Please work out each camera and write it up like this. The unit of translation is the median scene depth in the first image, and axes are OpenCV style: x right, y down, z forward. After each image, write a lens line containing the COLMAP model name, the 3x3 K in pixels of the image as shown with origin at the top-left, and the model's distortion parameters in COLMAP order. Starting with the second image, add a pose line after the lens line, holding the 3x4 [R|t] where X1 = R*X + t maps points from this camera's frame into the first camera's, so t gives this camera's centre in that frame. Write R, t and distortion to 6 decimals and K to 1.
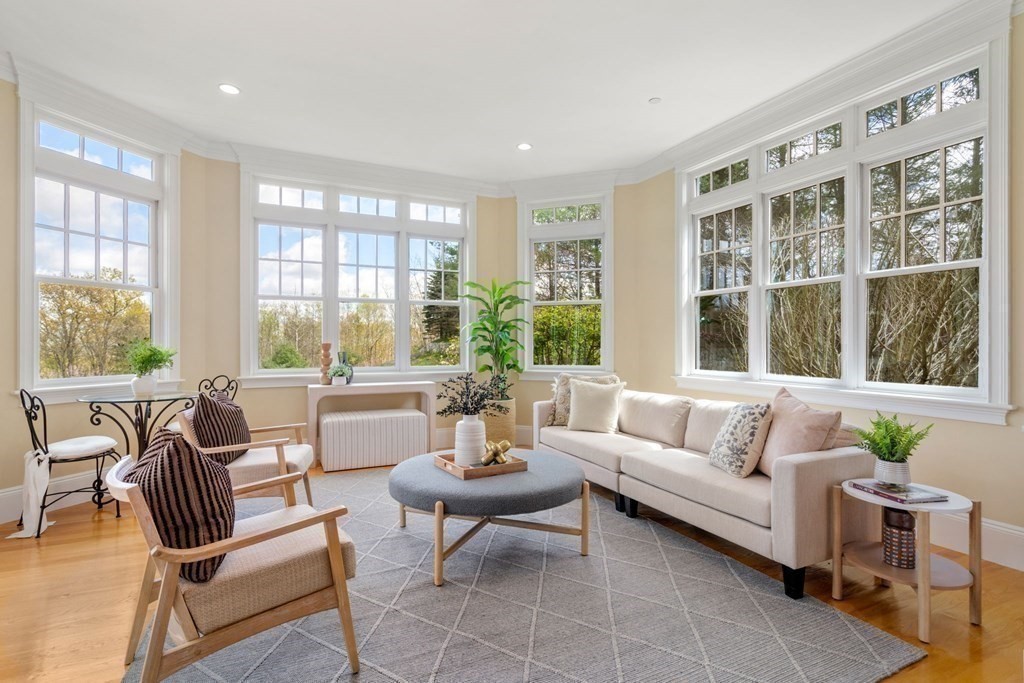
lens RADIAL K [[536.3, 0, 512.0], [0, 536.3, 341.5], [0, 0, 1]] dist [-0.002217, 0.000216]
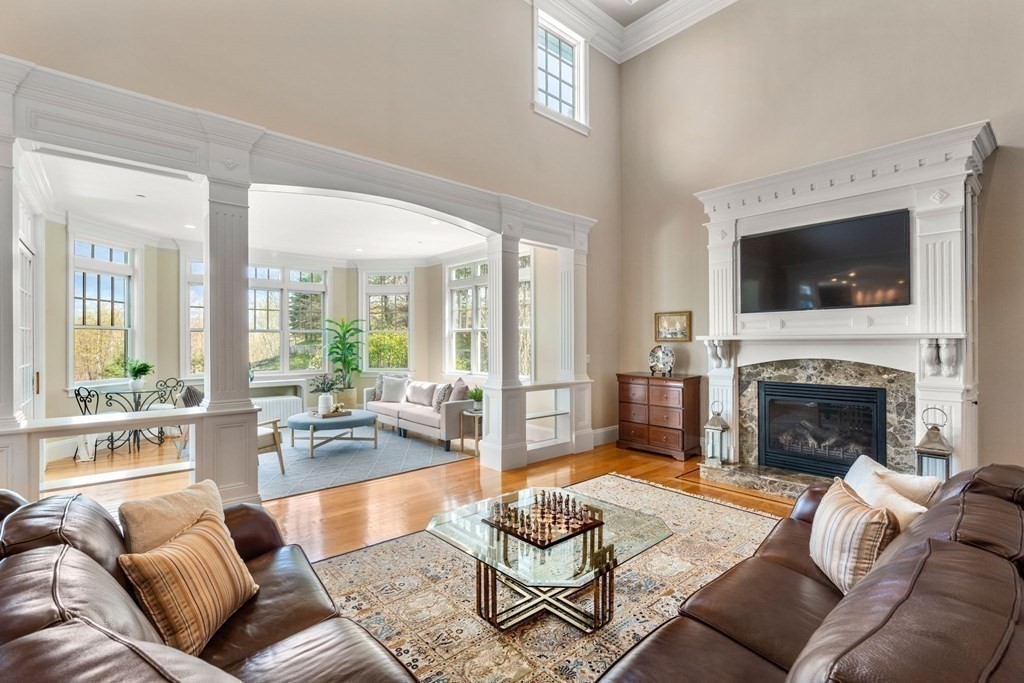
lens RADIAL K [[463.2, 0, 510.4], [0, 463.2, 341.4], [0, 0, 1]] dist [-0.000805, -0.000151]
pose [[0.959756, 0.000353, 0.280834, 0.096980], [0.000417, 0.999996, -0.002683, -0.059724], [-0.280834, 0.002692, 0.959752, -0.878582]]
